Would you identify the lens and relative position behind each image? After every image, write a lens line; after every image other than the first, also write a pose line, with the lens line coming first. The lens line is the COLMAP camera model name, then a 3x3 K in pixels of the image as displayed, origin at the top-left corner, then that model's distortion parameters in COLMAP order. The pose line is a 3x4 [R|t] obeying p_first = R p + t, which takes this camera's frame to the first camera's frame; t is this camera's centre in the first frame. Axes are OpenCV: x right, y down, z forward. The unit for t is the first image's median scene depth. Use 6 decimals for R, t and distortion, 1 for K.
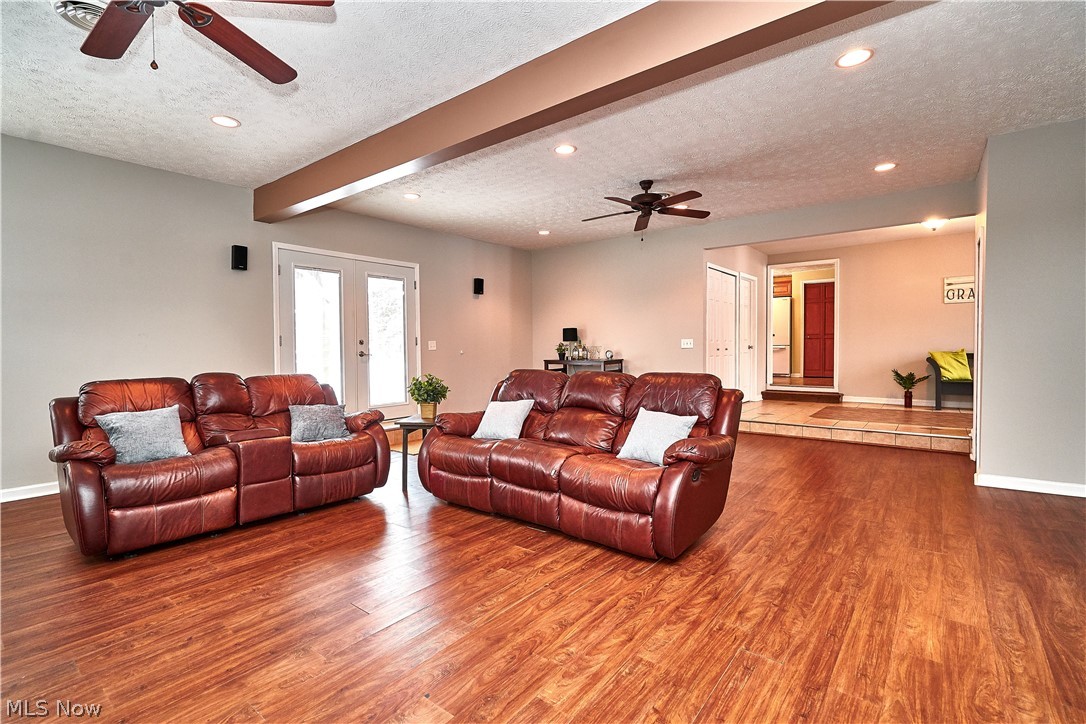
lens RADIAL K [[505.9, 0, 542.4], [0, 505.9, 358.7], [0, 0, 1]] dist [0.001011, -0.000078]
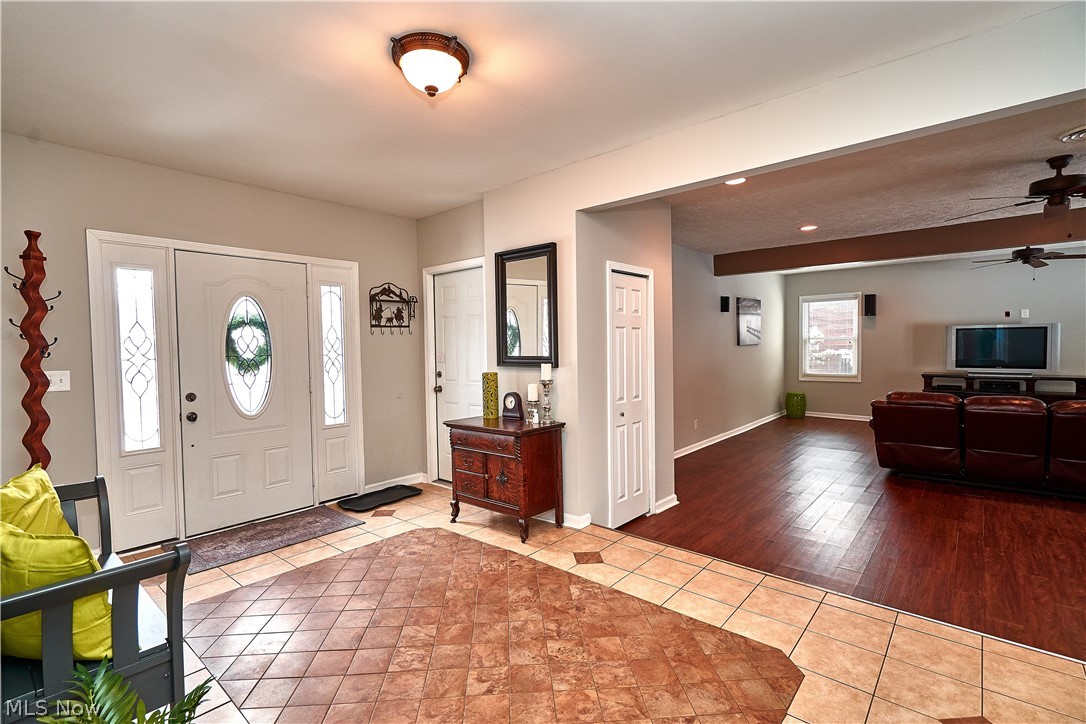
lens RADIAL K [[503.4, 0, 536.3], [0, 503.4, 359.6], [0, 0, 1]] dist [-0.000768, 0.000793]
pose [[-0.998101, 0.021817, 0.057598, 0.602832], [0.025052, 0.998114, 0.056045, -0.083070], [-0.056267, 0.057381, -0.996766, 1.176724]]
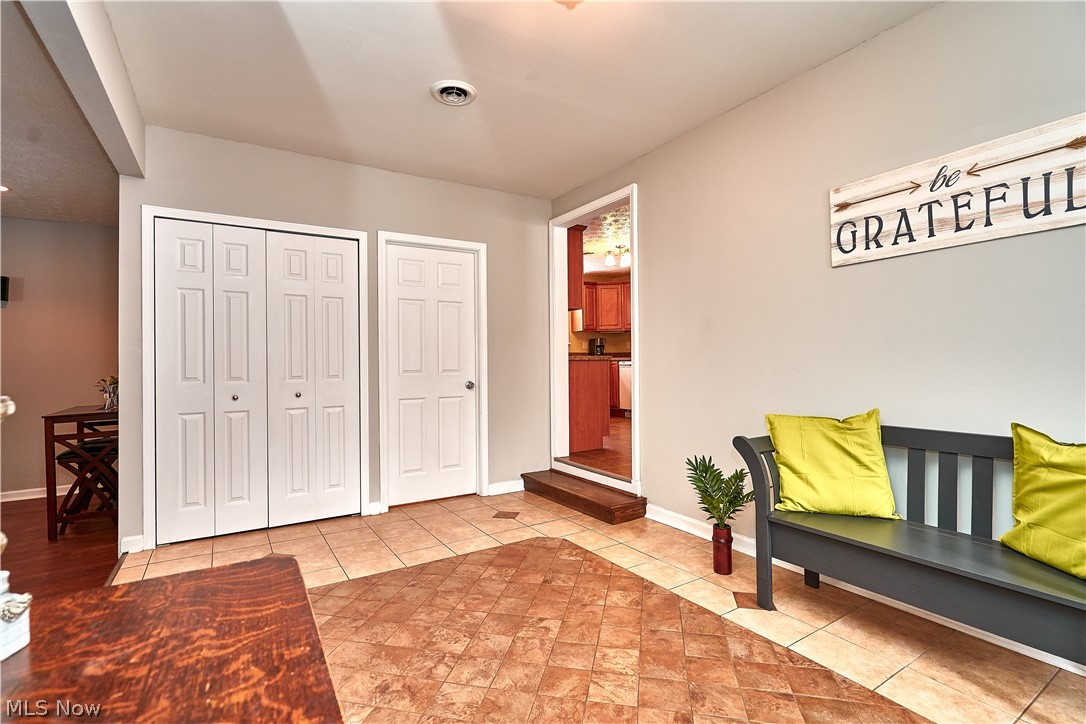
lens RADIAL K [[505.9, 0, 542.4], [0, 505.9, 358.7], [0, 0, 1]] dist [0.001011, -0.000078]
pose [[0.944659, -0.006733, -0.327986, 0.743445], [-0.002269, 0.999631, -0.027055, -0.041695], [0.328047, 0.026302, 0.944295, 0.648154]]
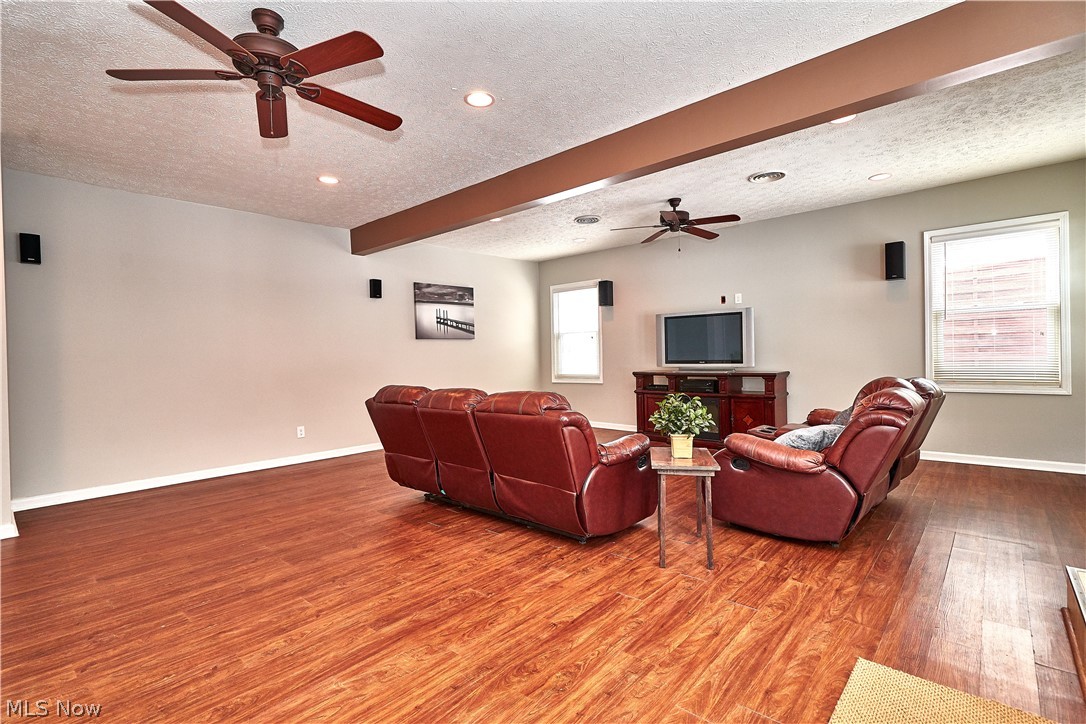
lens RADIAL K [[503.4, 0, 536.3], [0, 503.4, 359.6], [0, 0, 1]] dist [-0.000768, 0.000793]
pose [[-0.997704, 0.028698, 0.061351, -0.043239], [0.030717, 0.999009, 0.032223, -0.027264], [-0.060365, 0.034033, -0.997596, 0.976709]]
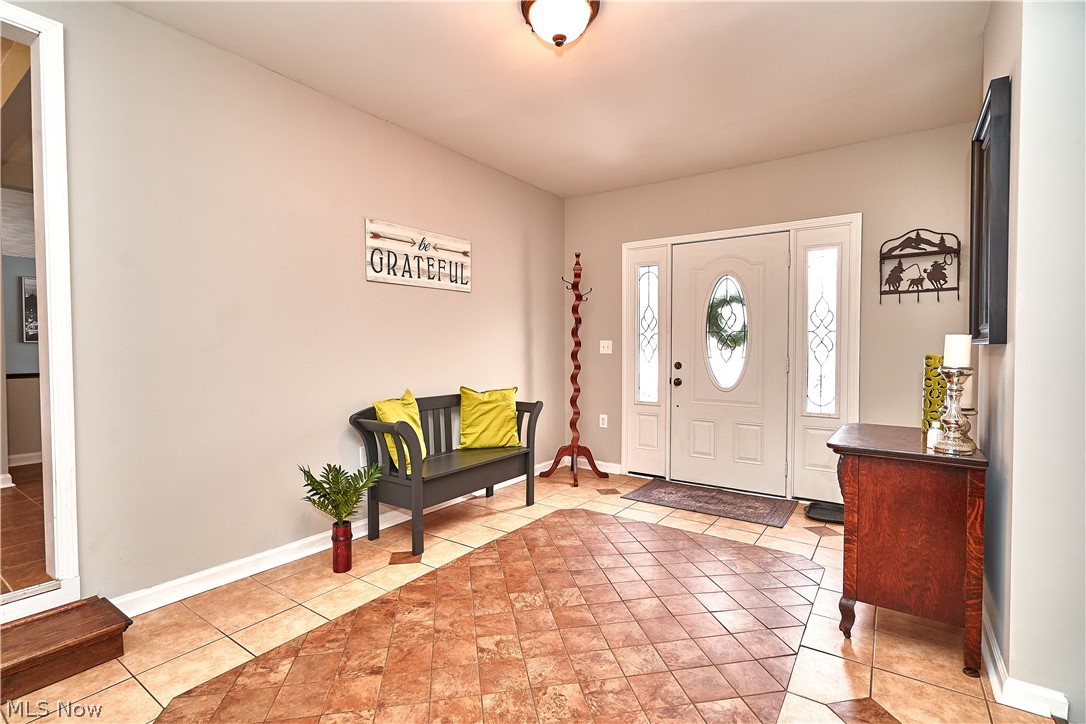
lens RADIAL K [[503.4, 0, 536.3], [0, 503.4, 359.6], [0, 0, 1]] dist [-0.000768, 0.000793]
pose [[-0.054607, -0.015078, 0.998394, 0.391011], [0.027640, 0.999480, 0.016606, -0.049405], [-0.998125, 0.028502, -0.054162, 0.911175]]
